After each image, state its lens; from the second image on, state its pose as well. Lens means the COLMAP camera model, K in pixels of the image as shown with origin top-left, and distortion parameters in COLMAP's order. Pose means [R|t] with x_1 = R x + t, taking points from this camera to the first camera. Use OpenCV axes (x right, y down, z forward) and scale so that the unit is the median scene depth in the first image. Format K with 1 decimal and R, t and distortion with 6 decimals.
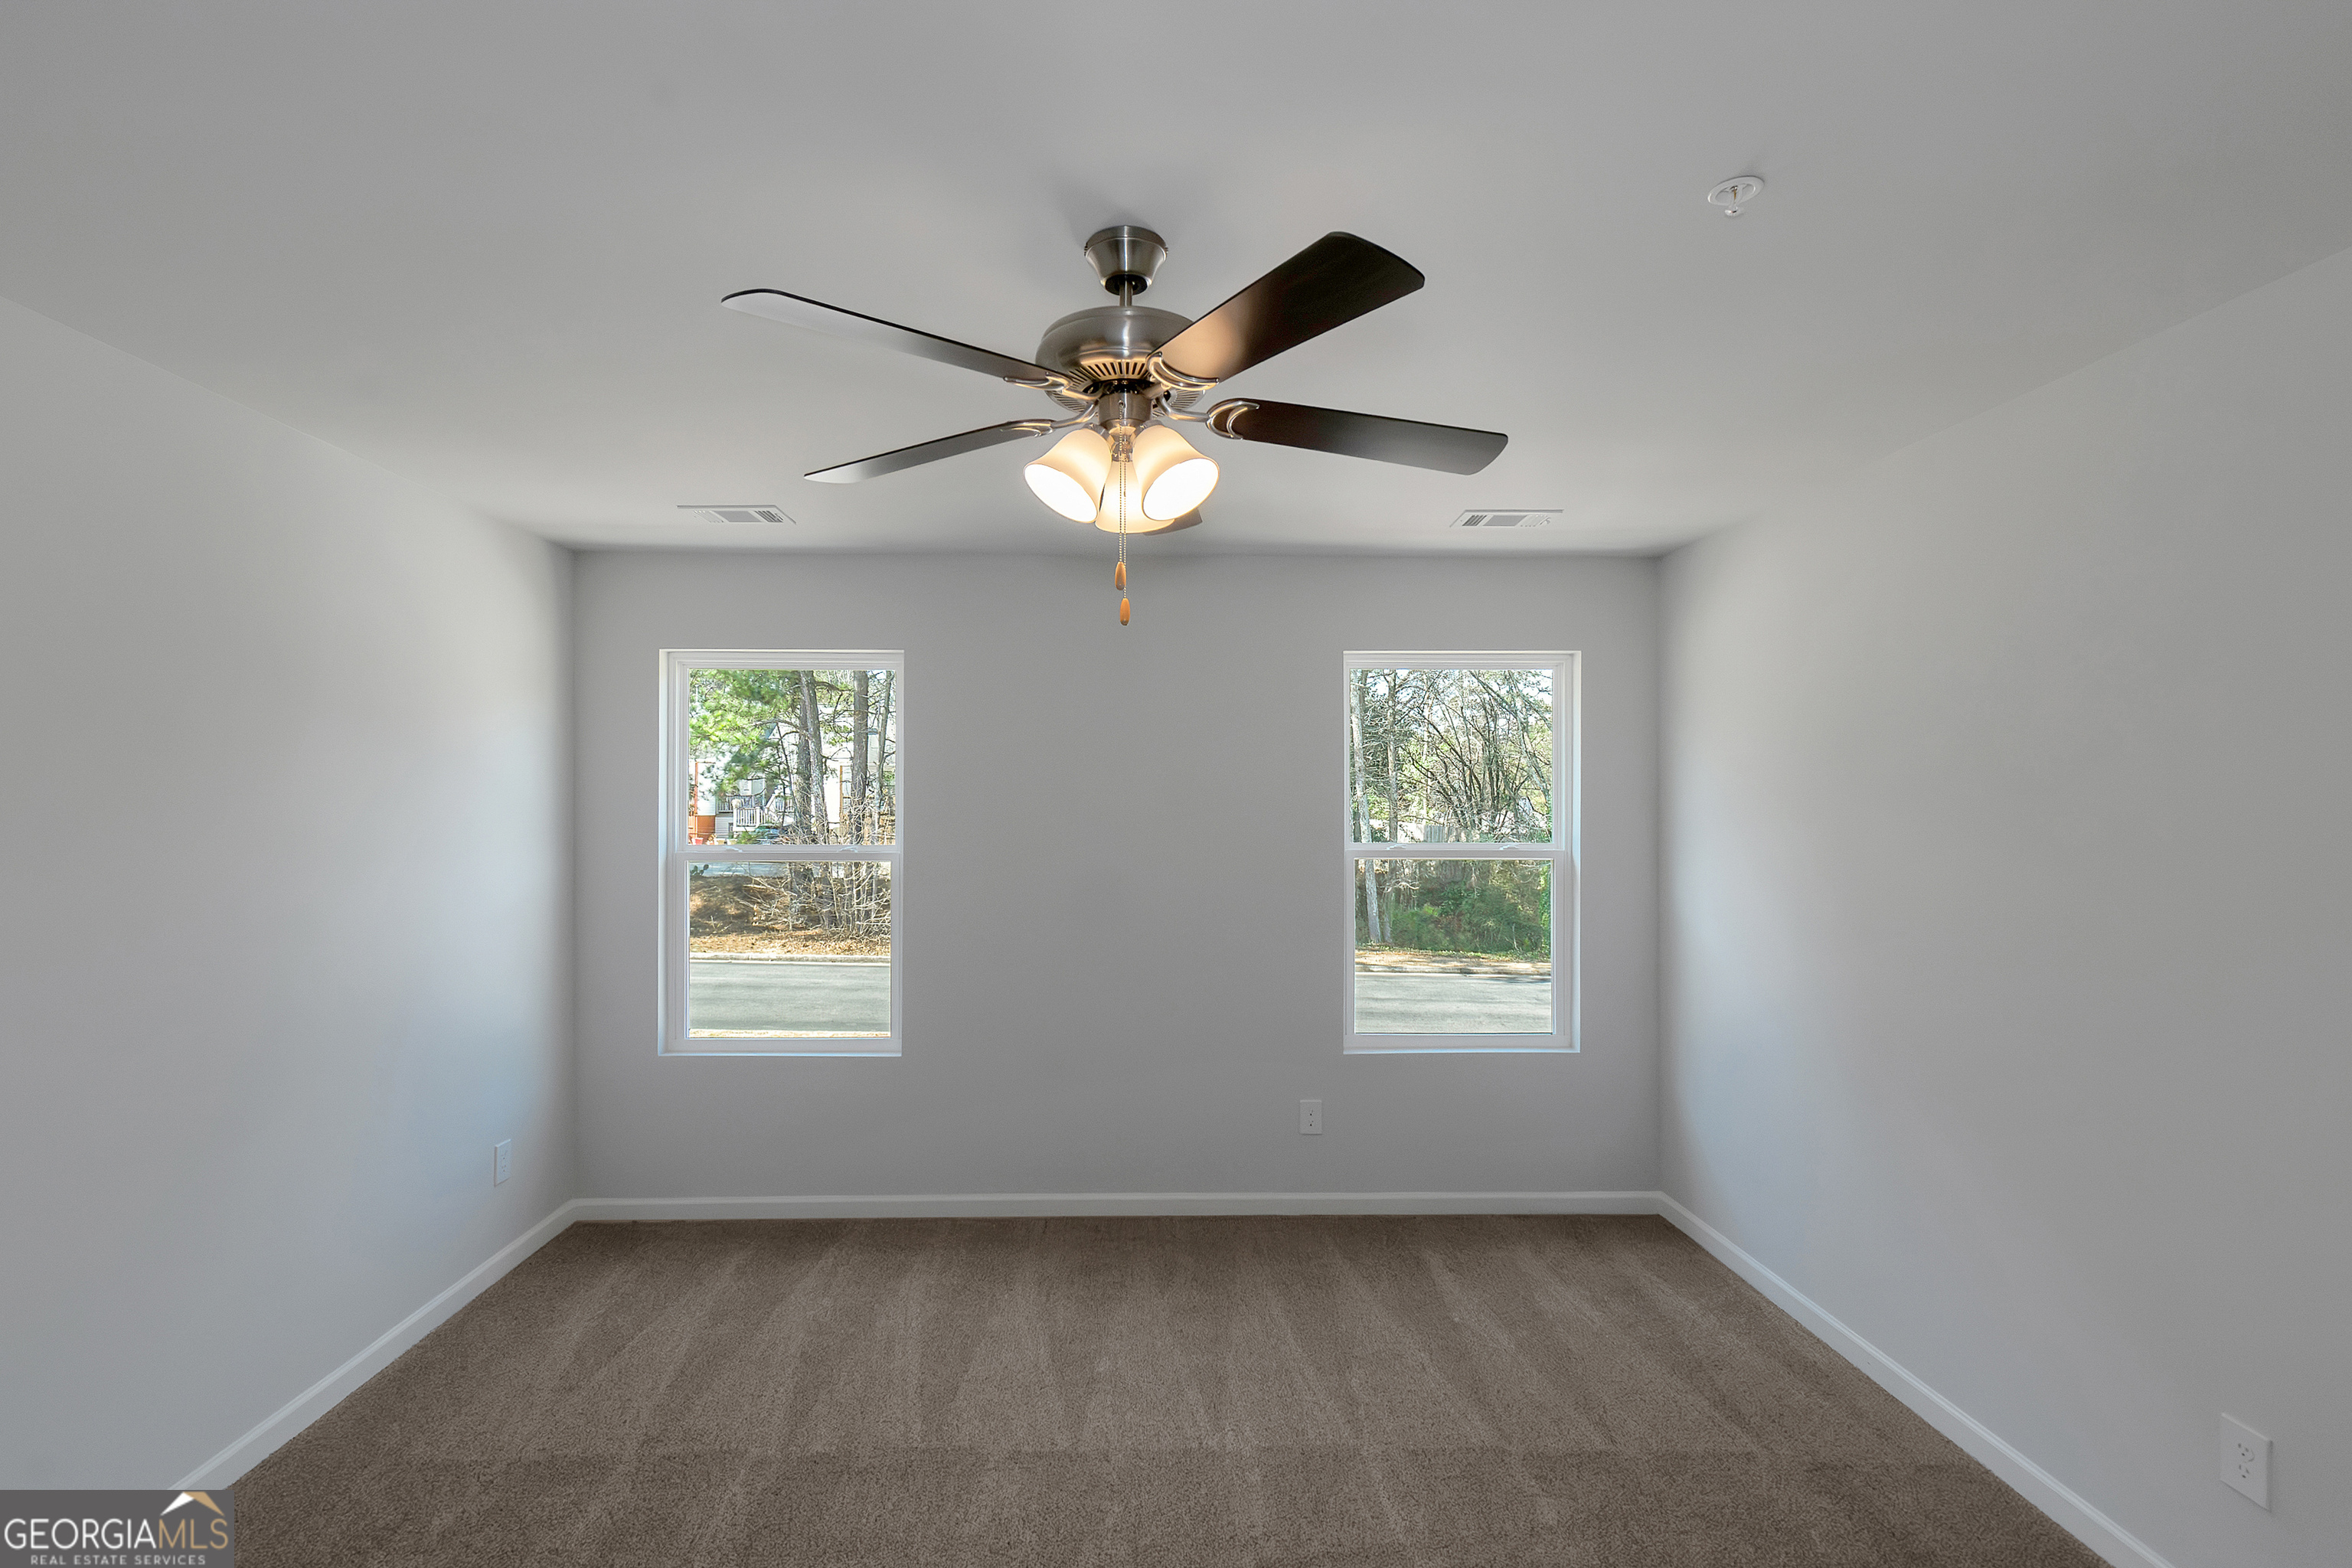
lens RADIAL K [[1052.6, 0, 1168.8], [0, 1052.6, 782.4], [0, 0, 1]] dist [0.001787, -0.000764]
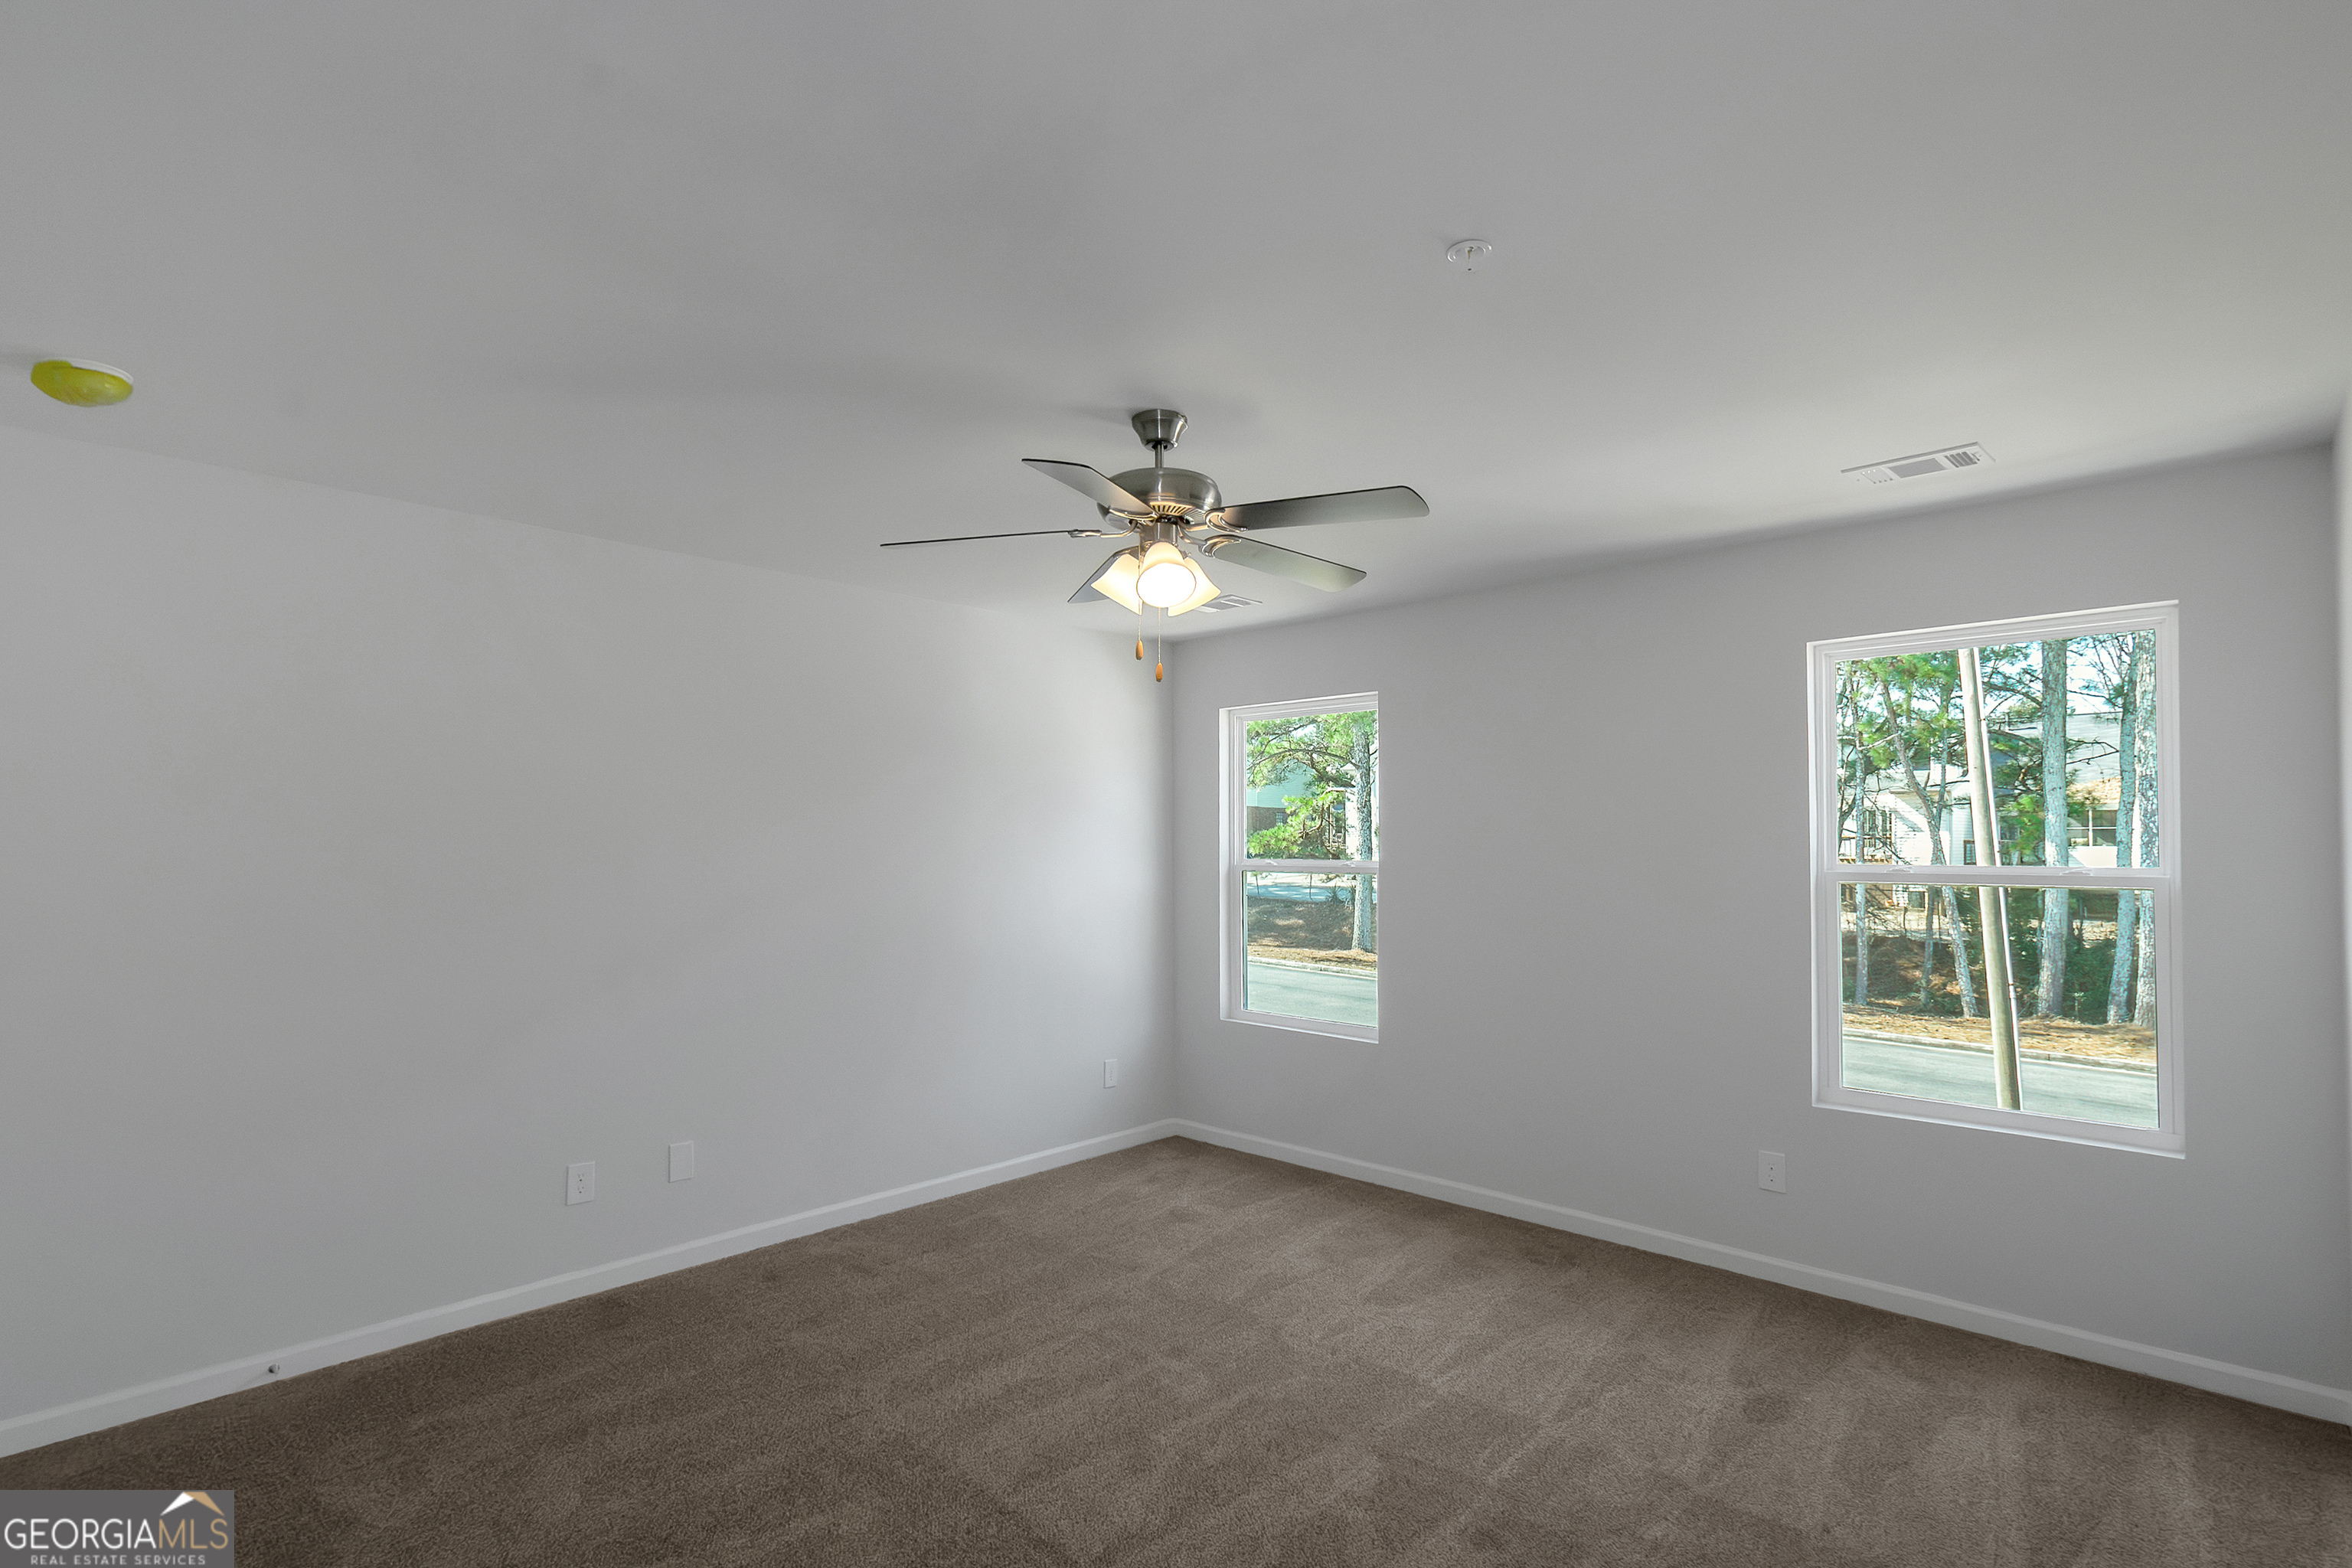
lens RADIAL K [[1125.6, 0, 1167.4], [0, 1125.6, 819.5], [0, 0, 1]] dist [-0.000809, -0.000398]
pose [[0.702889, -0.017535, -0.711083, 0.482767], [0.016889, 0.999826, -0.007961, 0.020595], [0.711099, -0.006414, 0.703063, -0.030849]]
